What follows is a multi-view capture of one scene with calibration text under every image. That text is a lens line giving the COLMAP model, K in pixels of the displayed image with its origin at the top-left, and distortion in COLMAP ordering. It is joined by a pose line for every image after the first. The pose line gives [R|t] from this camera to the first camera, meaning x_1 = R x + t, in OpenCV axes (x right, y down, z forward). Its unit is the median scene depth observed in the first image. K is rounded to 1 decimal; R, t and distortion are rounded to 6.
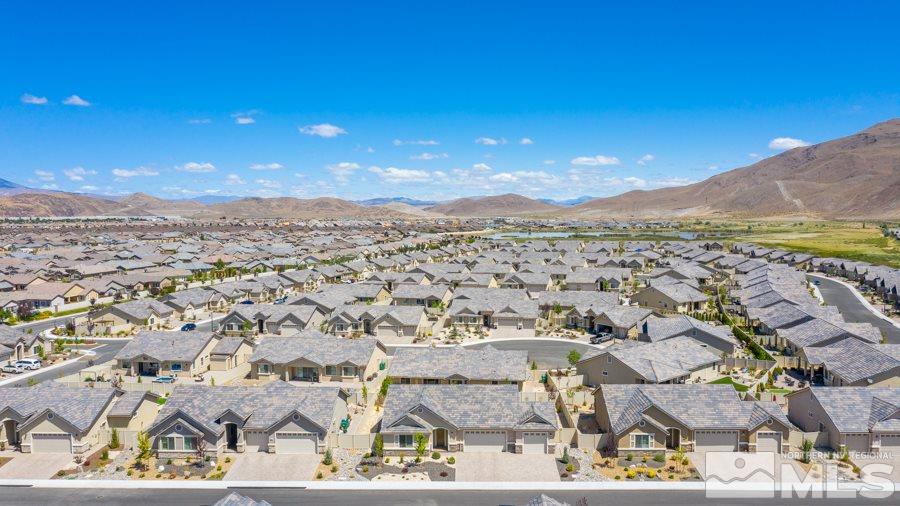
lens RADIAL K [[693.3, 0, 452.0], [0, 693.3, 265.7], [0, 0, 1]] dist [-0.008225, -0.005895]
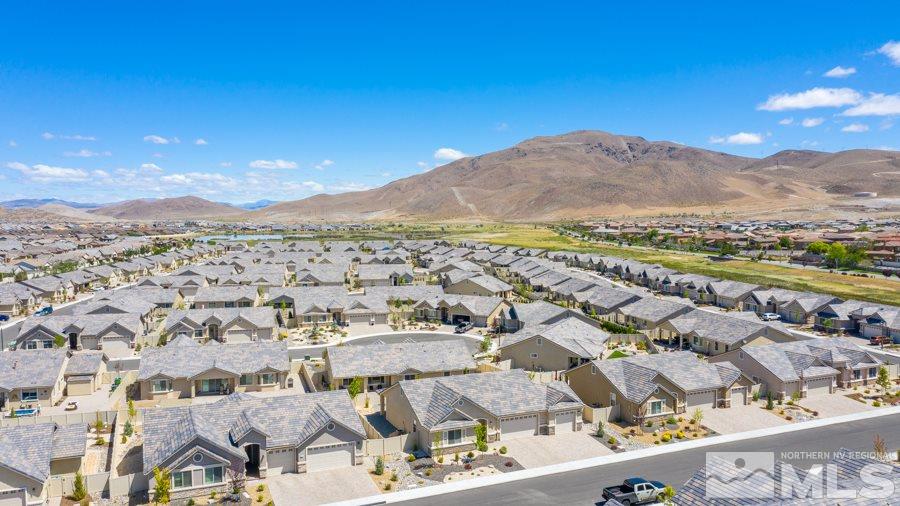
lens RADIAL K [[693.3, 0, 452.0], [0, 693.3, 265.7], [0, 0, 1]] dist [-0.008225, -0.005895]
pose [[0.906777, -0.028574, 0.420642, -0.452477], [0.030529, 0.999532, 0.002085, 0.021820], [-0.420505, 0.010951, 0.907224, 0.155576]]
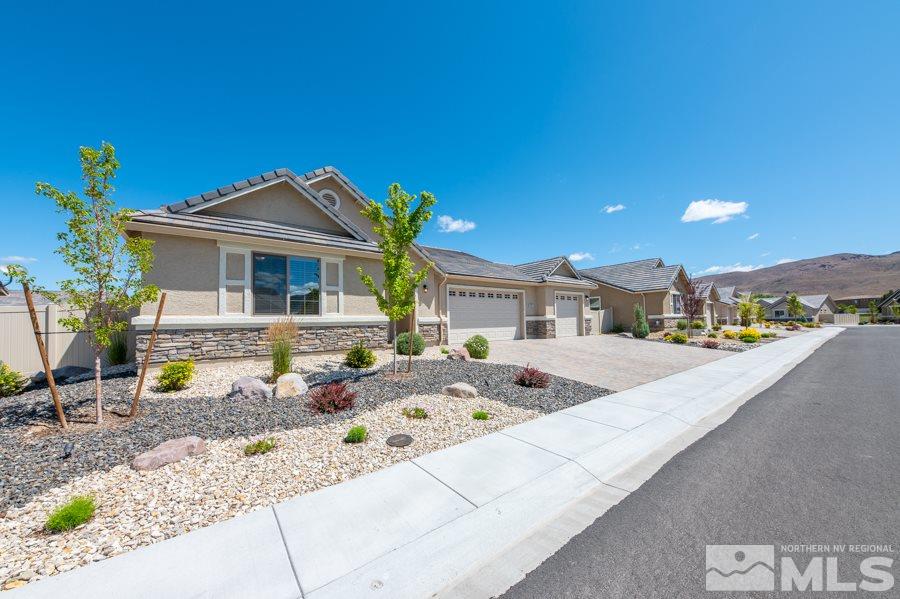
lens RADIAL K [[318.5, 0, 453.9], [0, 318.5, 315.2], [0, 0, 1]] dist [0.000424, 0.000038]
pose [[0.775143, 0.002087, 0.631783, -0.088740], [0.060011, 0.995230, -0.076916, 0.272344], [-0.628930, 0.097535, 0.771320, 0.888326]]
